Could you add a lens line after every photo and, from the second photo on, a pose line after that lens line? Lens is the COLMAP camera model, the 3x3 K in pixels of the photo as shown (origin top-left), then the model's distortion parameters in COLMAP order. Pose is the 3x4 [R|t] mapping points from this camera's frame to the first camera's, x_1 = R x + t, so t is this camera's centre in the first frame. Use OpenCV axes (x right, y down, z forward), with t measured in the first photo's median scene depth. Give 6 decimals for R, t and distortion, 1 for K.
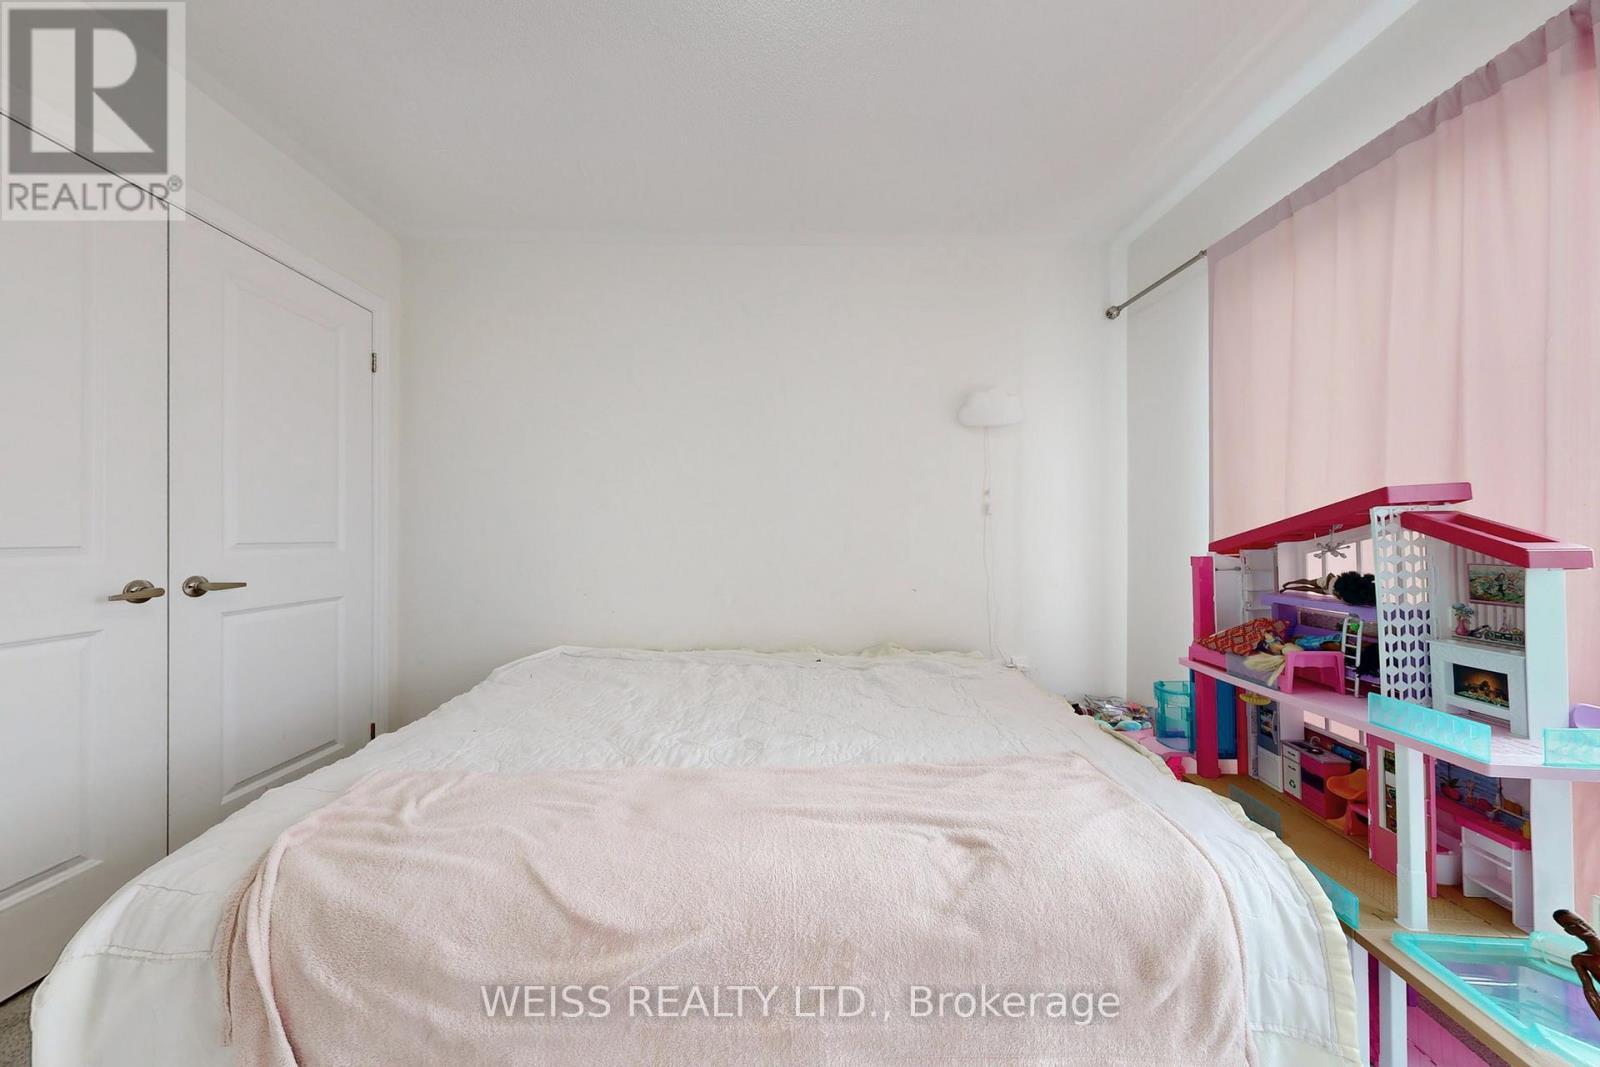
lens RADIAL K [[492.4, 0, 796.2], [0, 492.4, 532.1], [0, 0, 1]] dist [0.001021, 0.000021]
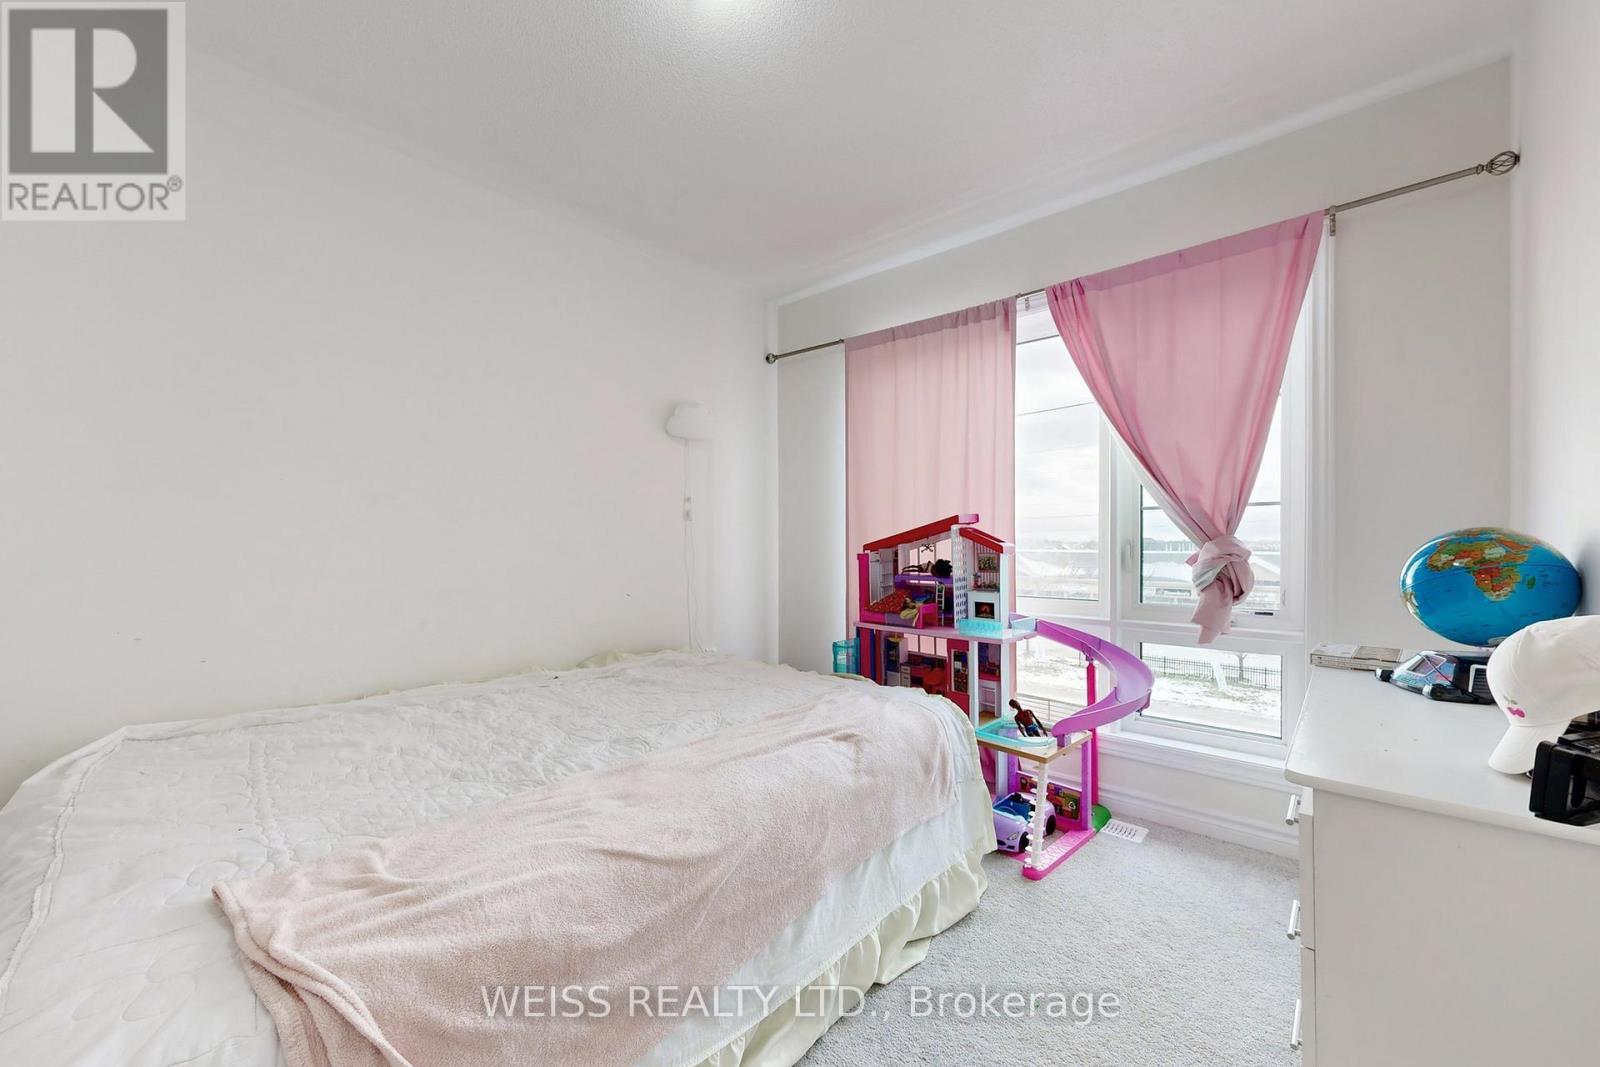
lens RADIAL K [[618.2, 0, 768.5], [0, 618.2, 538.6], [0, 0, 1]] dist [0.000006, -0.000216]
pose [[0.691718, 0.001111, 0.722167, -1.027415], [-0.004799, 0.999984, 0.003058, -0.000482], [-0.722152, -0.005581, 0.691712, -0.142514]]
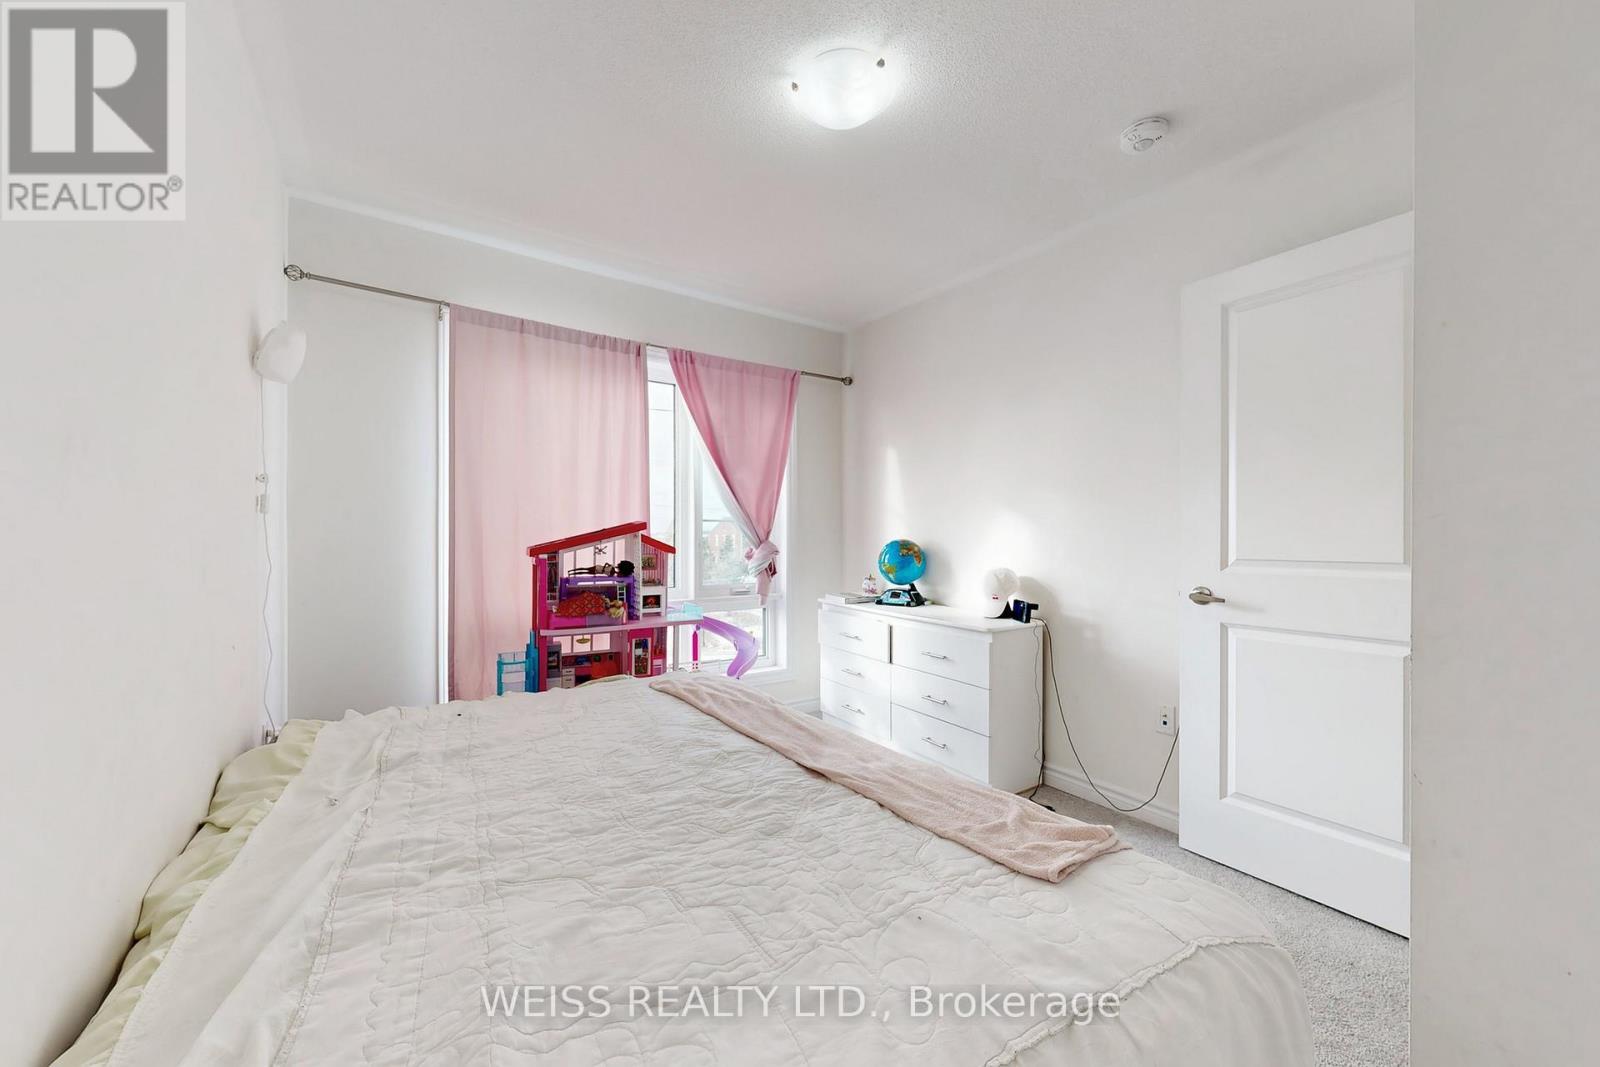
lens RADIAL K [[624.7, 0, 798.5], [0, 624.7, 538.6], [0, 0, 1]] dist [-0.000050, -0.000061]
pose [[-0.557601, -0.002530, 0.830105, -1.508212], [-0.009663, 0.999947, -0.003444, -0.010781], [-0.830053, -0.009942, -0.557596, 1.911273]]
